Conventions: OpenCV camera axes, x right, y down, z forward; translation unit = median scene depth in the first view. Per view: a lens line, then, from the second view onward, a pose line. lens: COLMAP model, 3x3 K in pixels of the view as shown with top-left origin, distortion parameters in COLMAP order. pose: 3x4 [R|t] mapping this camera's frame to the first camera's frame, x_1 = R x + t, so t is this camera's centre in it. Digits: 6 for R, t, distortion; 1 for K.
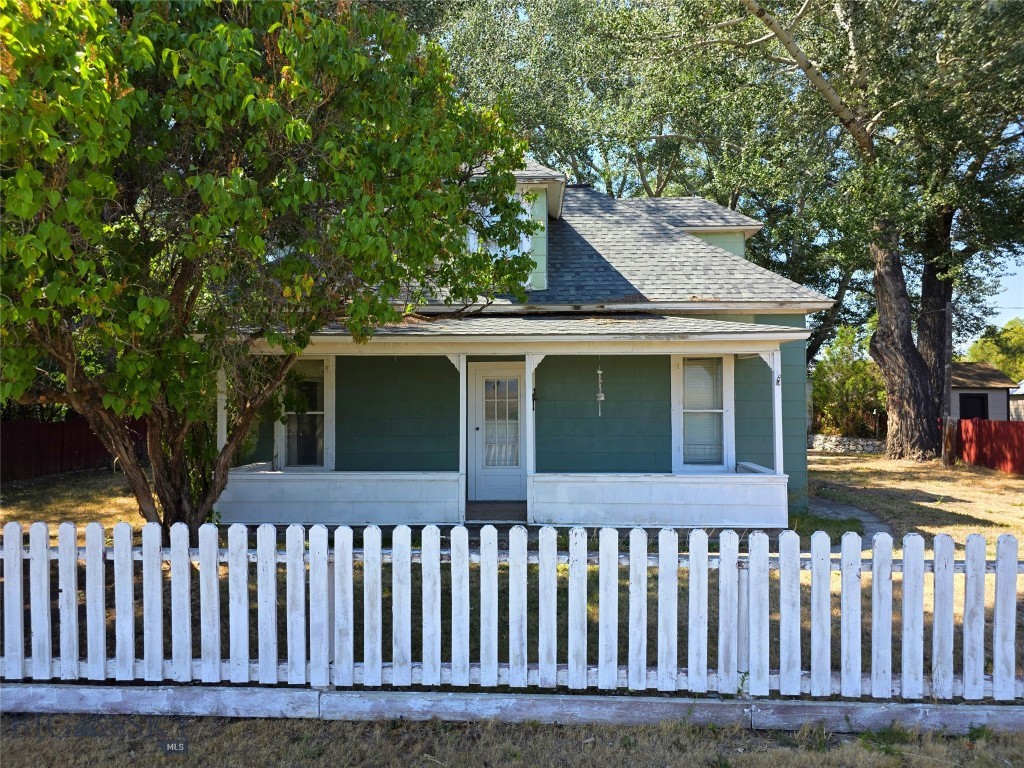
lens RADIAL K [[689.0, 0, 512.6], [0, 689.0, 394.9], [0, 0, 1]] dist [0.031874, -0.005320]
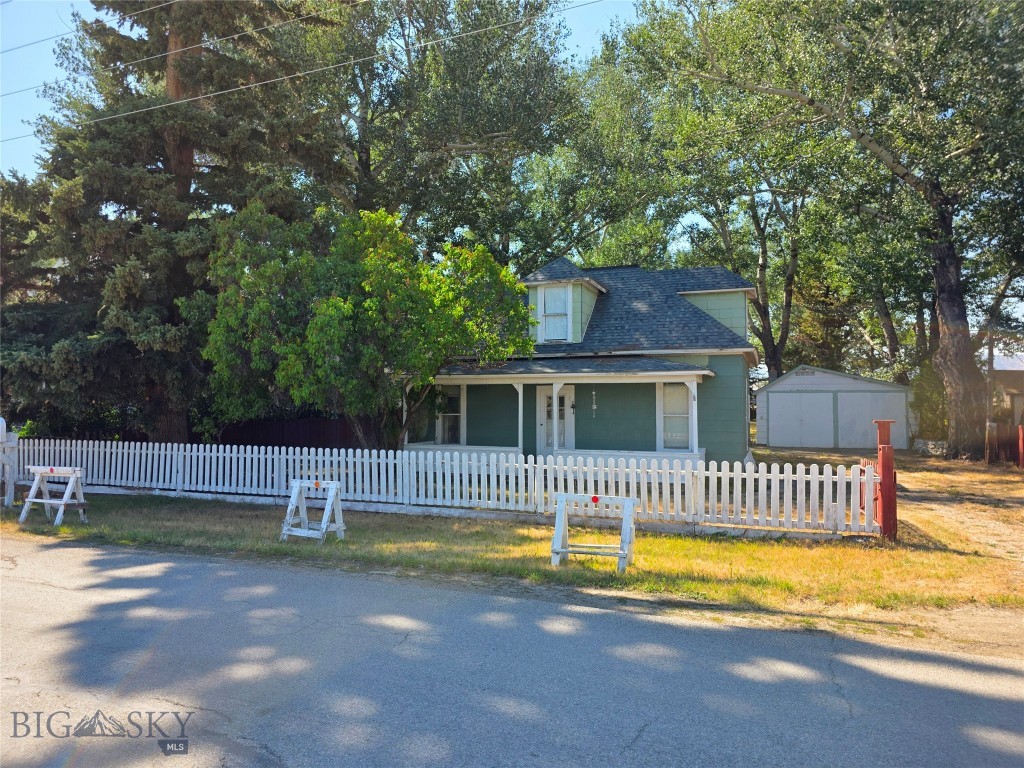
lens RADIAL K [[689.0, 0, 510.2], [0, 689.0, 379.2], [0, 0, 1]] dist [0.031874, -0.005320]
pose [[0.947508, -0.008341, -0.319625, 0.419179], [-0.000500, 0.999620, -0.027571, -0.016285], [0.319733, 0.026283, 0.947143, -0.646336]]
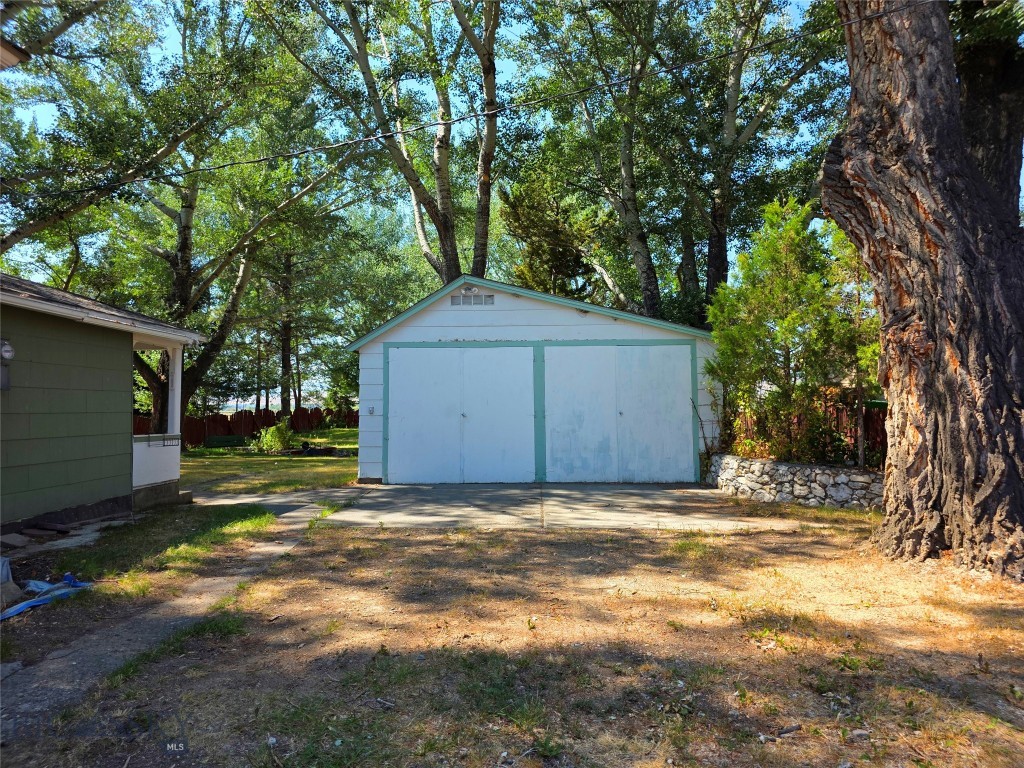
lens RADIAL K [[689.0, 0, 510.6], [0, 689.0, 382.4], [0, 0, 1]] dist [0.031874, -0.005320]
pose [[0.999992, -0.003755, 0.001666, 0.725728], [0.003812, 0.999365, -0.035435, 0.061448], [-0.001532, 0.035441, 0.999371, 1.347057]]
